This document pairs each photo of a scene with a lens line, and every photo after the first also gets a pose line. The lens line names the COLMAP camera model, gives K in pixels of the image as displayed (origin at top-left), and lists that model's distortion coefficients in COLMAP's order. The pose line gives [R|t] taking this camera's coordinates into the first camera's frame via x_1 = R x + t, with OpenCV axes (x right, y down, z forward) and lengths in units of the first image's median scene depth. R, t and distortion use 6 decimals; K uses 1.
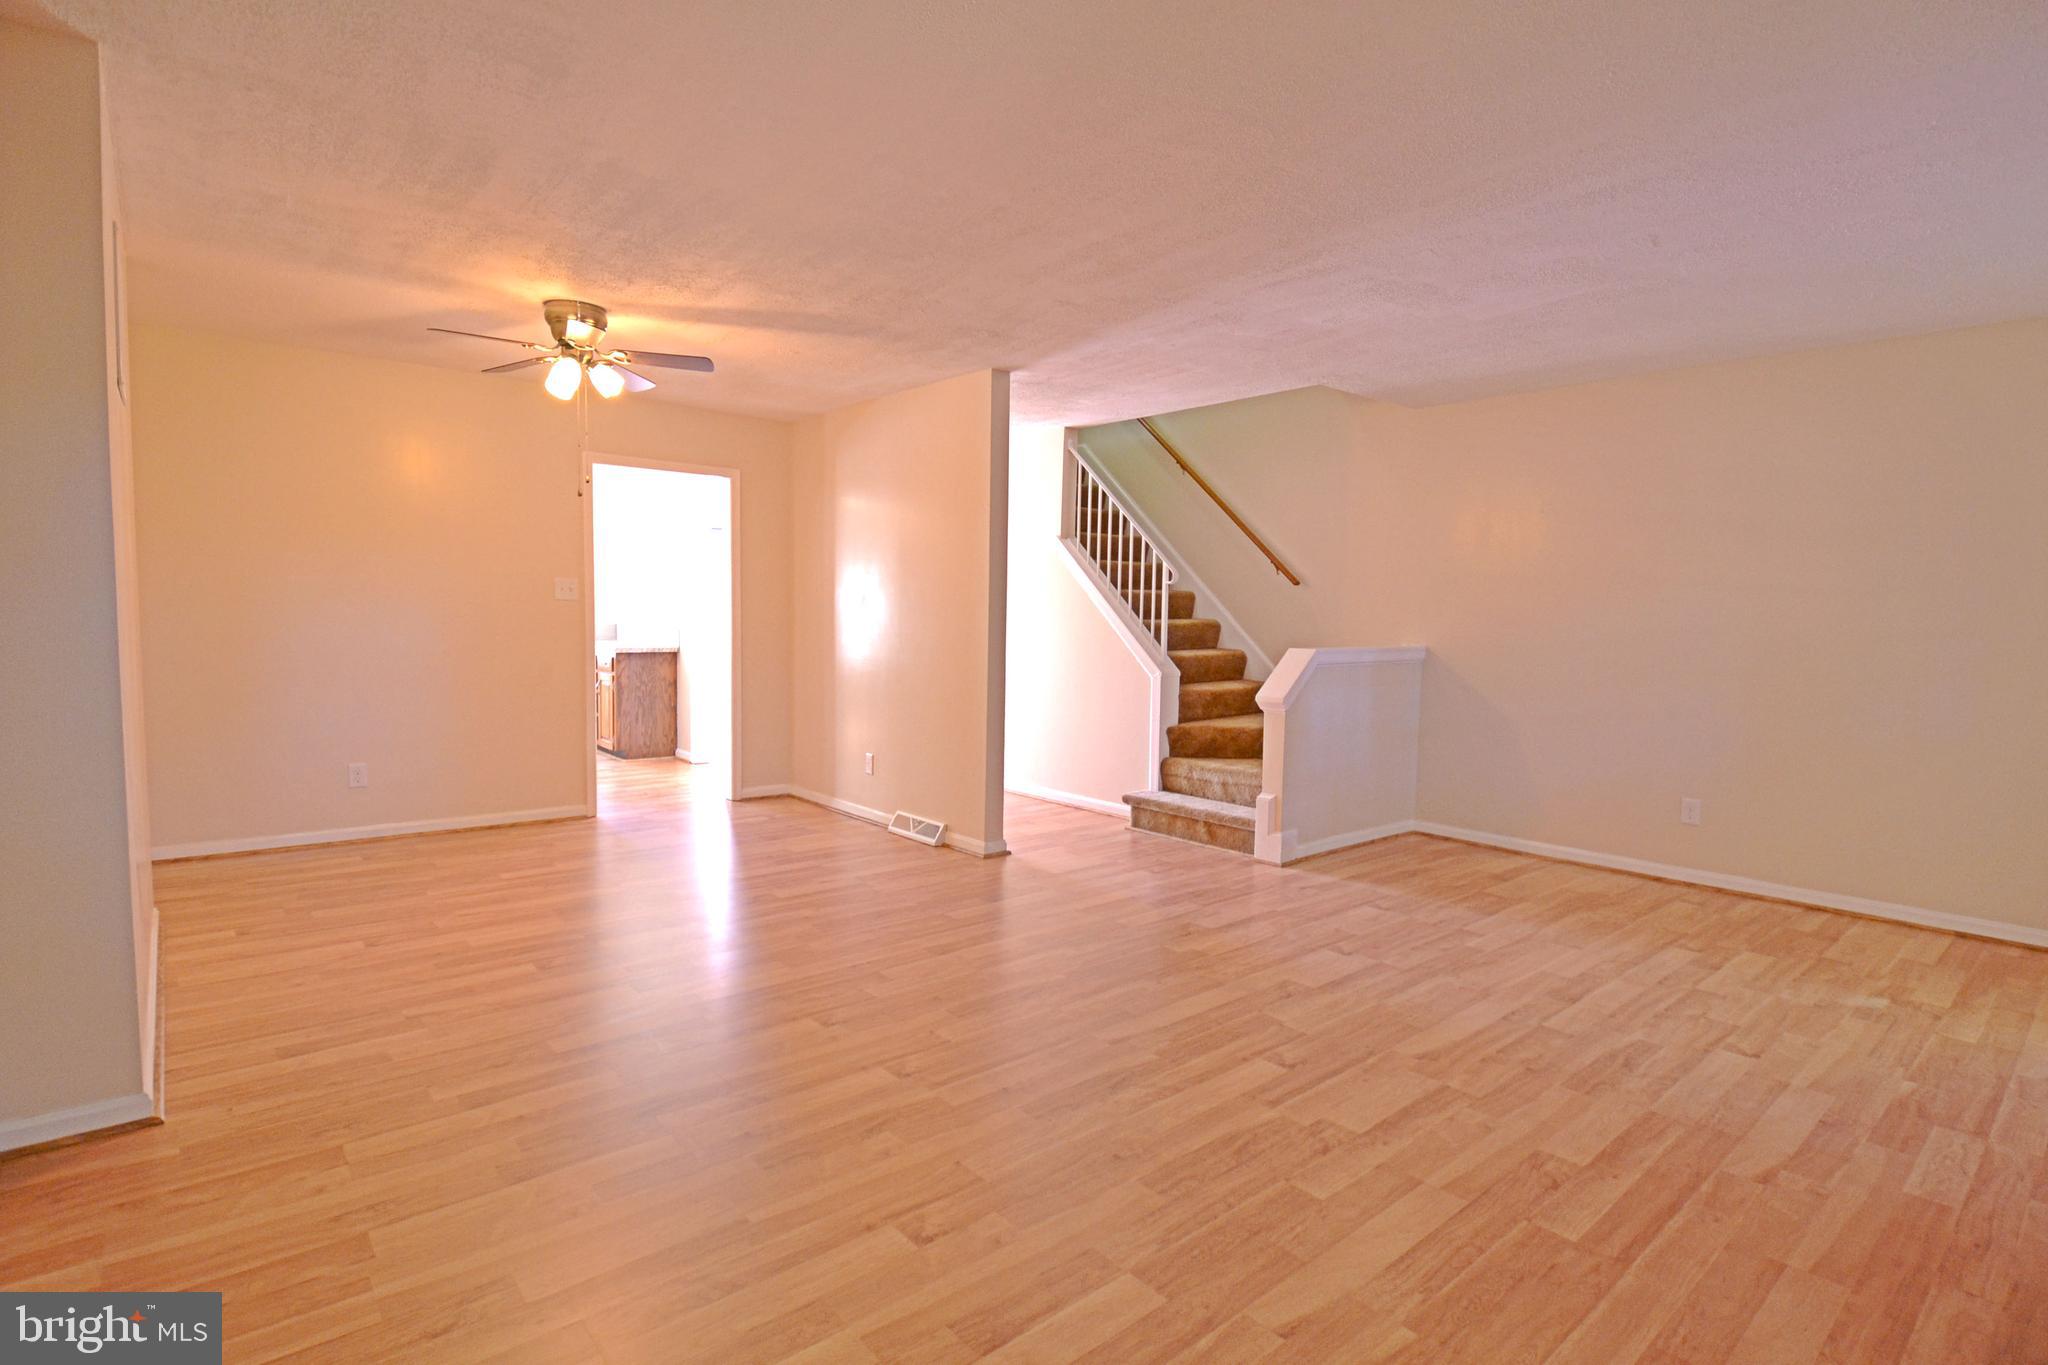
lens RADIAL K [[994.5, 0, 1044.7], [0, 994.5, 685.3], [0, 0, 1]] dist [0.023497, -0.030499]
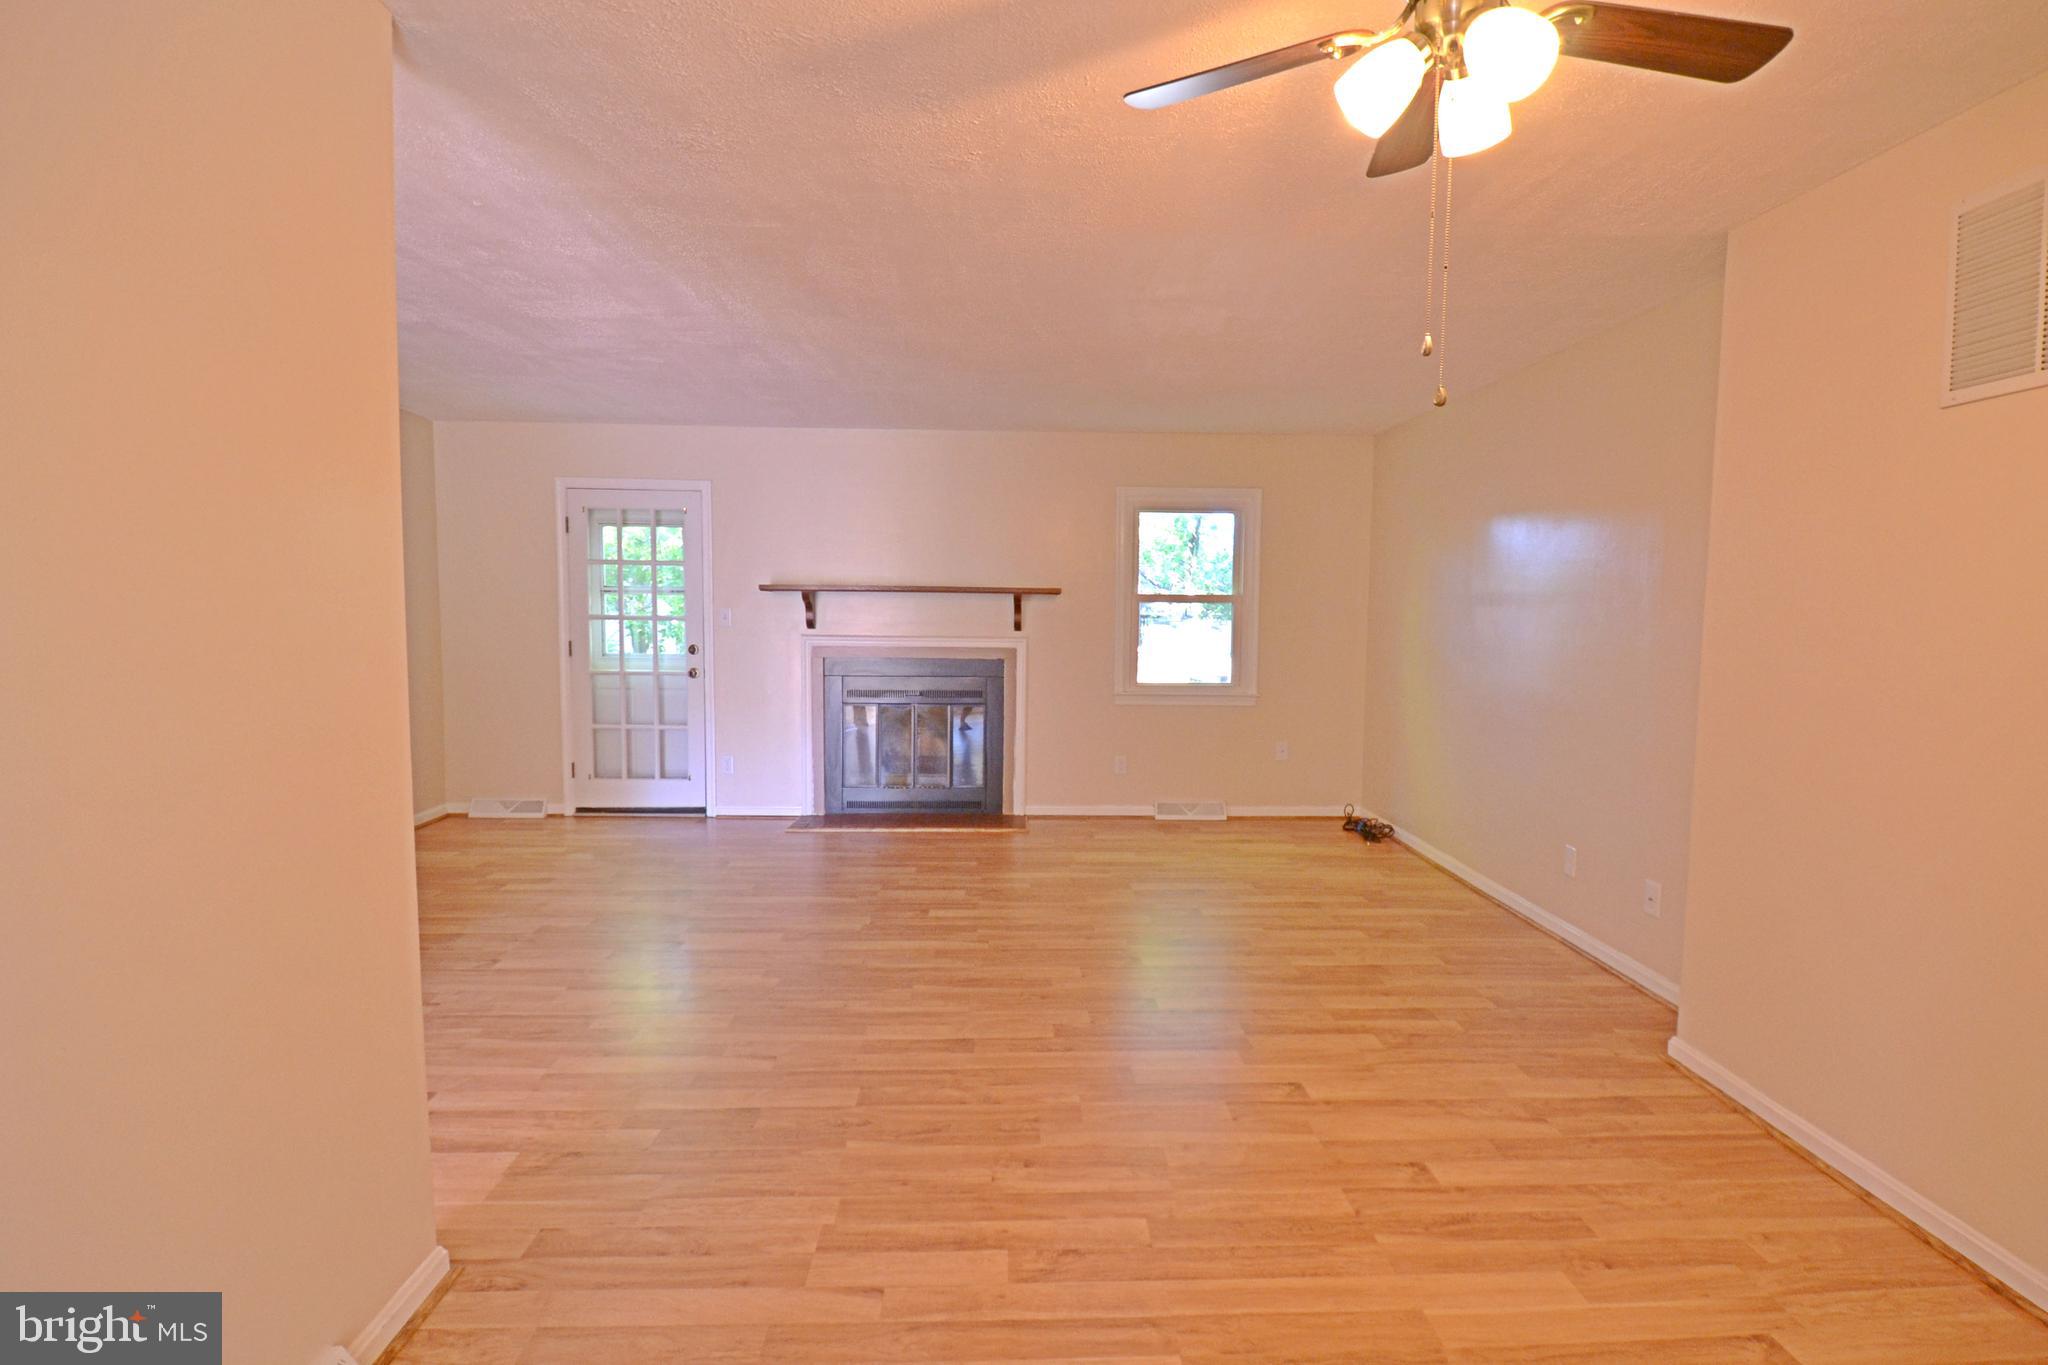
lens RADIAL K [[994.5, 0, 1044.7], [0, 994.5, 685.3], [0, 0, 1]] dist [0.023497, -0.030499]
pose [[-0.779546, -0.078866, 0.621359, -0.737964], [0.018783, 0.988651, 0.149049, -0.180909], [-0.626063, 0.127862, -0.769218, 1.743109]]
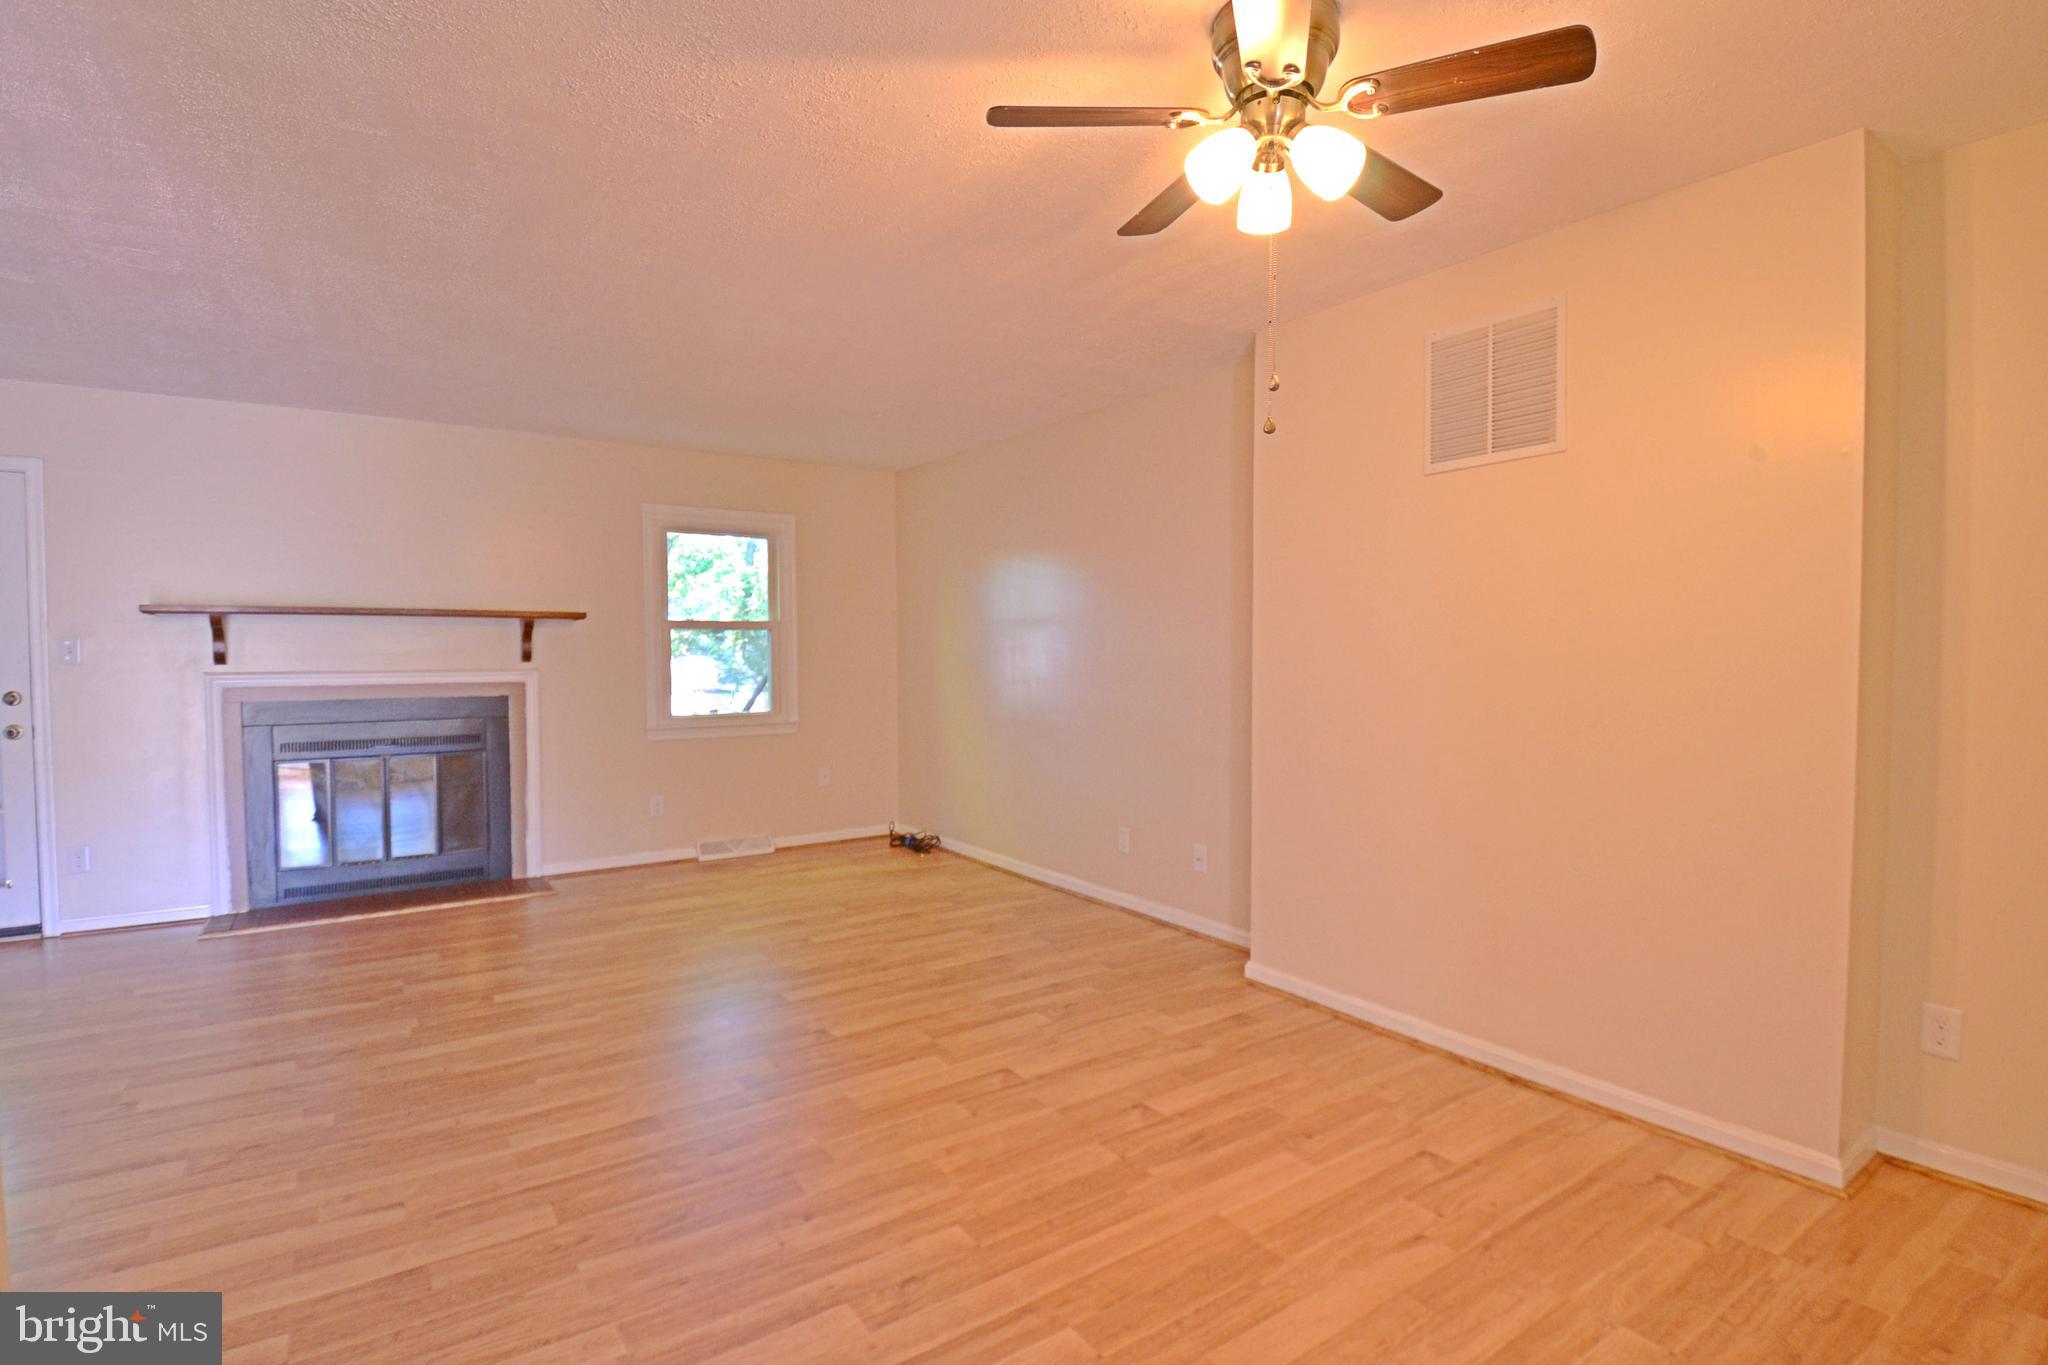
lens RADIAL K [[994.5, 0, 1044.7], [0, 994.5, 685.3], [0, 0, 1]] dist [0.023497, -0.030499]
pose [[-0.995102, -0.022593, 0.096241, -0.510882], [-0.011755, 0.993670, 0.111723, -0.156063], [-0.098156, 0.110044, -0.989068, 1.843672]]
